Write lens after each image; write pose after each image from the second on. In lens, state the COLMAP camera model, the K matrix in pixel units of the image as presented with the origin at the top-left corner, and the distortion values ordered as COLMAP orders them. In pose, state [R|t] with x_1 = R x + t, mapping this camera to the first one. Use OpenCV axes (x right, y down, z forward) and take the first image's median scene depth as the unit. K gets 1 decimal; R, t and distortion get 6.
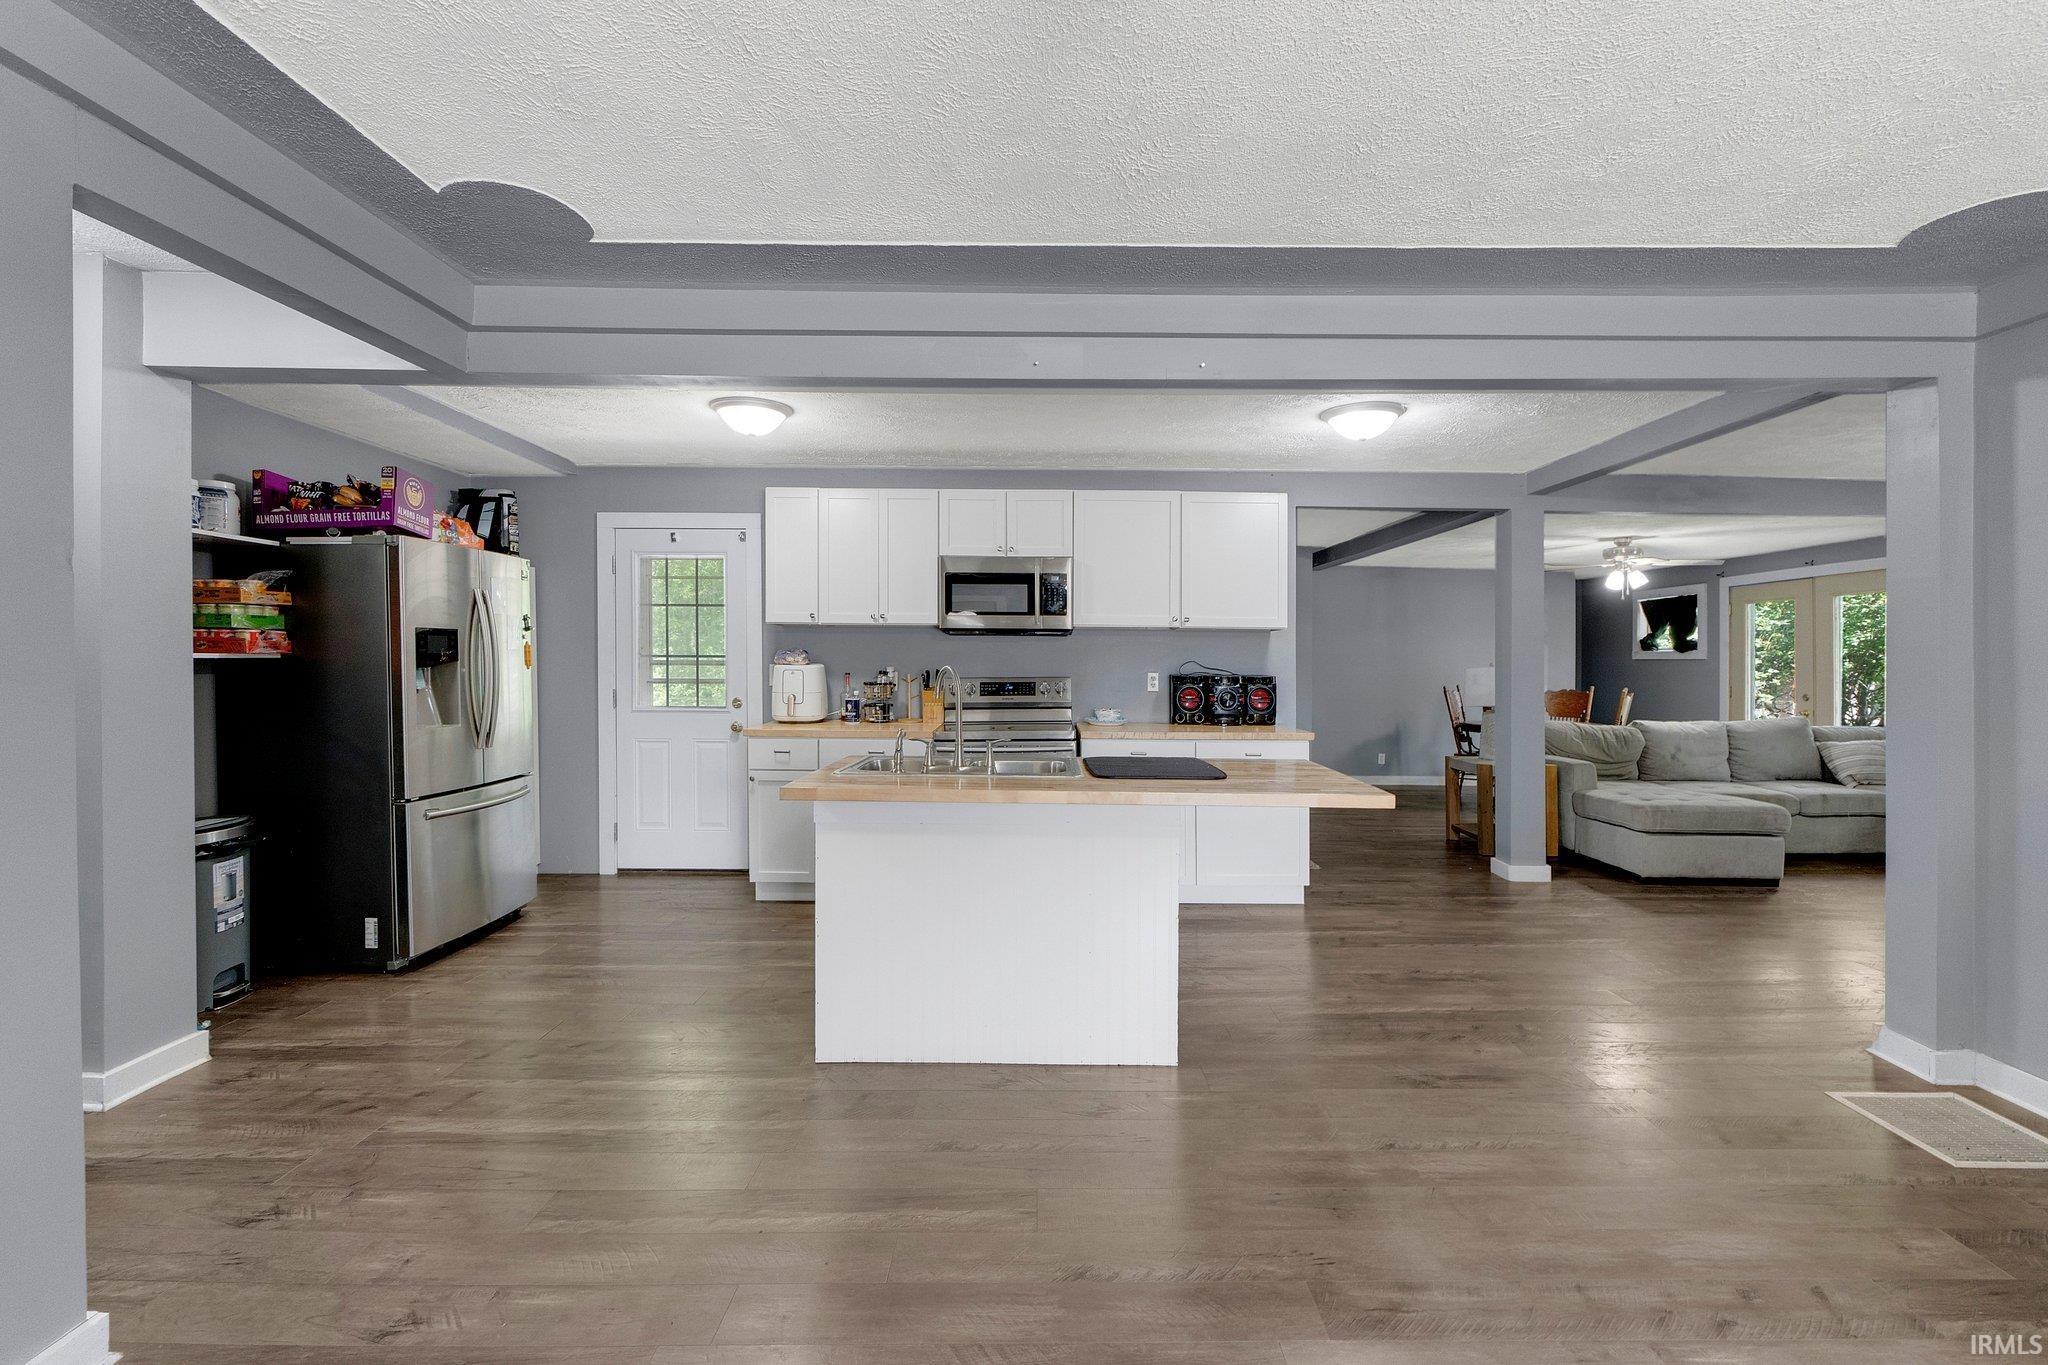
lens RADIAL K [[879.4, 0, 1043.5], [0, 879.4, 669.8], [0, 0, 1]] dist [-0.004984, 0.001066]
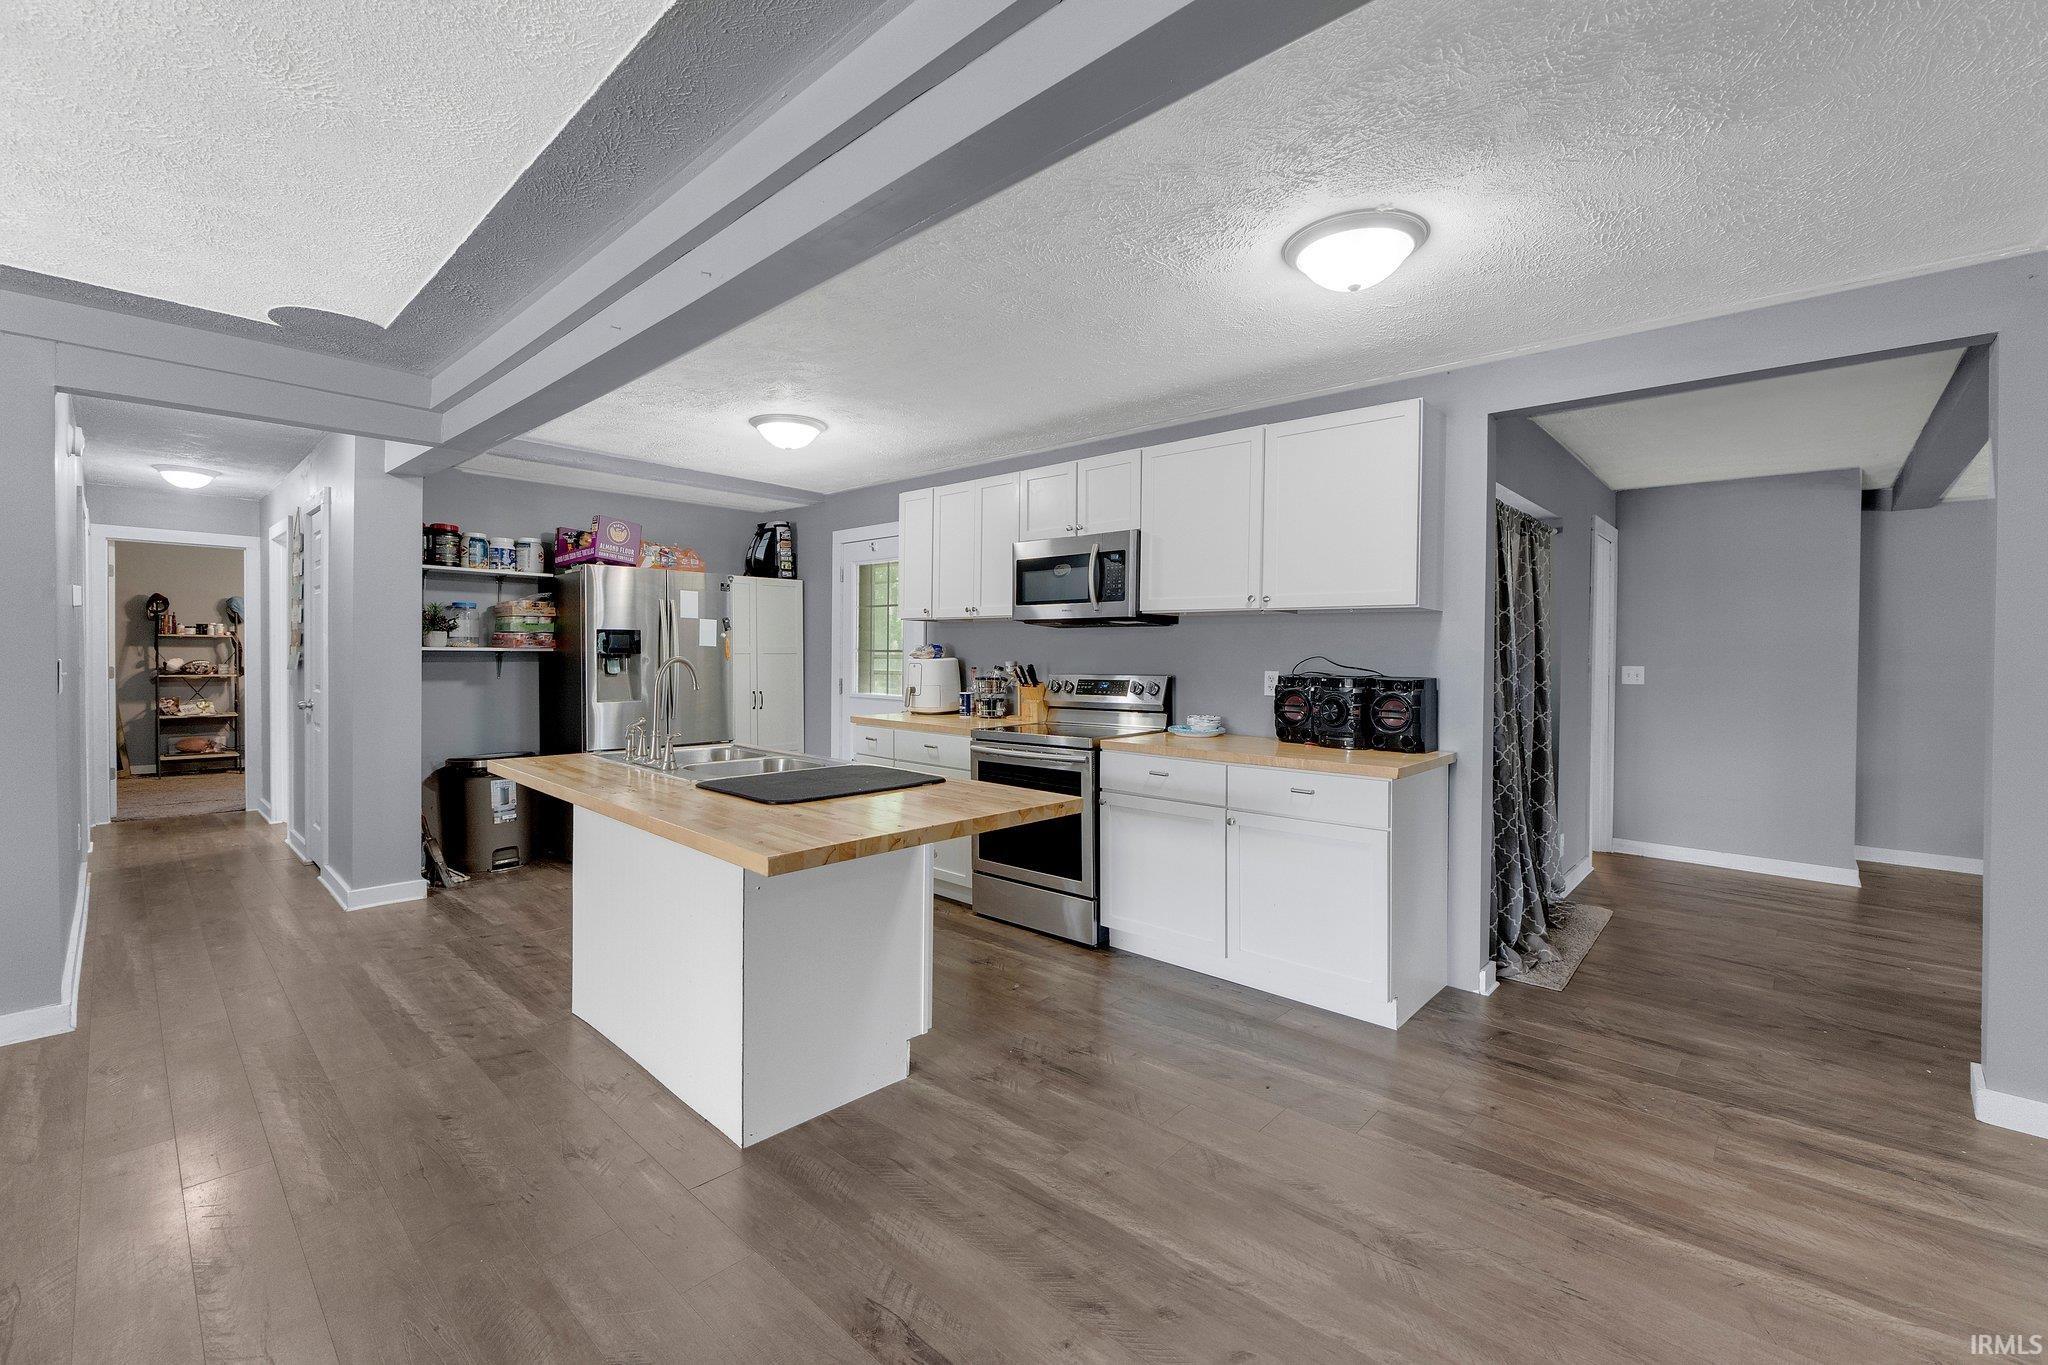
lens RADIAL K [[846.5, 0, 1022.6], [0, 846.5, 672.6], [0, 0, 1]] dist [-0.009899, -0.000587]
pose [[0.731649, 0.011700, -0.681581, 0.469814], [-0.014111, 0.999898, 0.002017, 0.006683], [0.681535, 0.008142, 0.731740, 0.335831]]
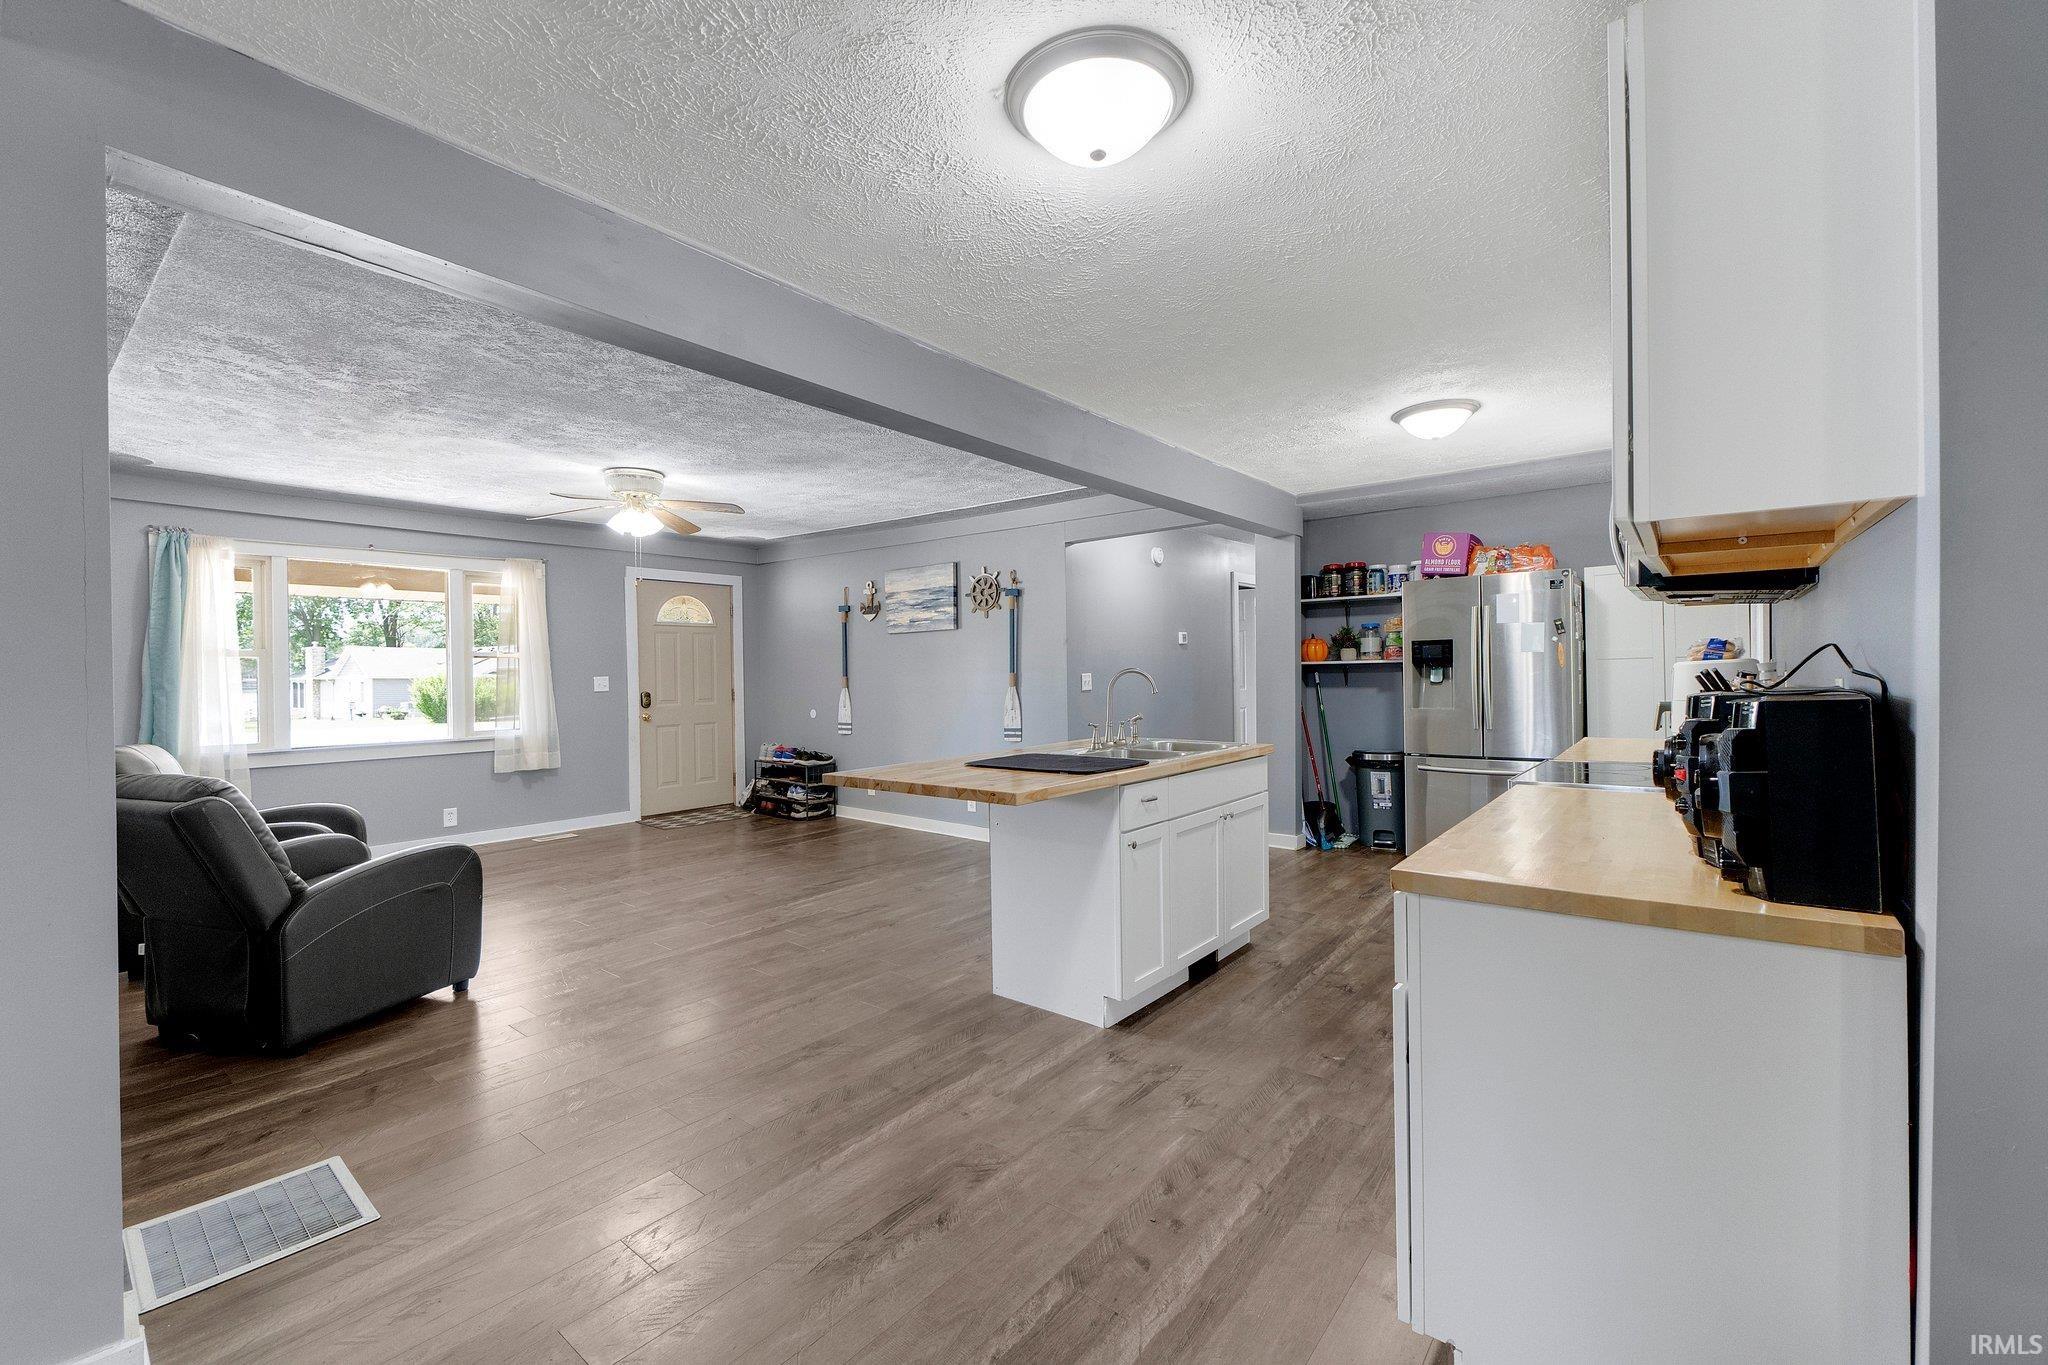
lens RADIAL K [[846.5, 0, 1024.2], [0, 846.5, 679.5], [0, 0, 1]] dist [-0.009899, -0.000587]
pose [[-0.628173, 0.006898, -0.778043, 0.564251], [-0.006270, 0.999883, 0.013928, 0.001393], [0.778049, 0.013627, -0.628056, 0.965893]]
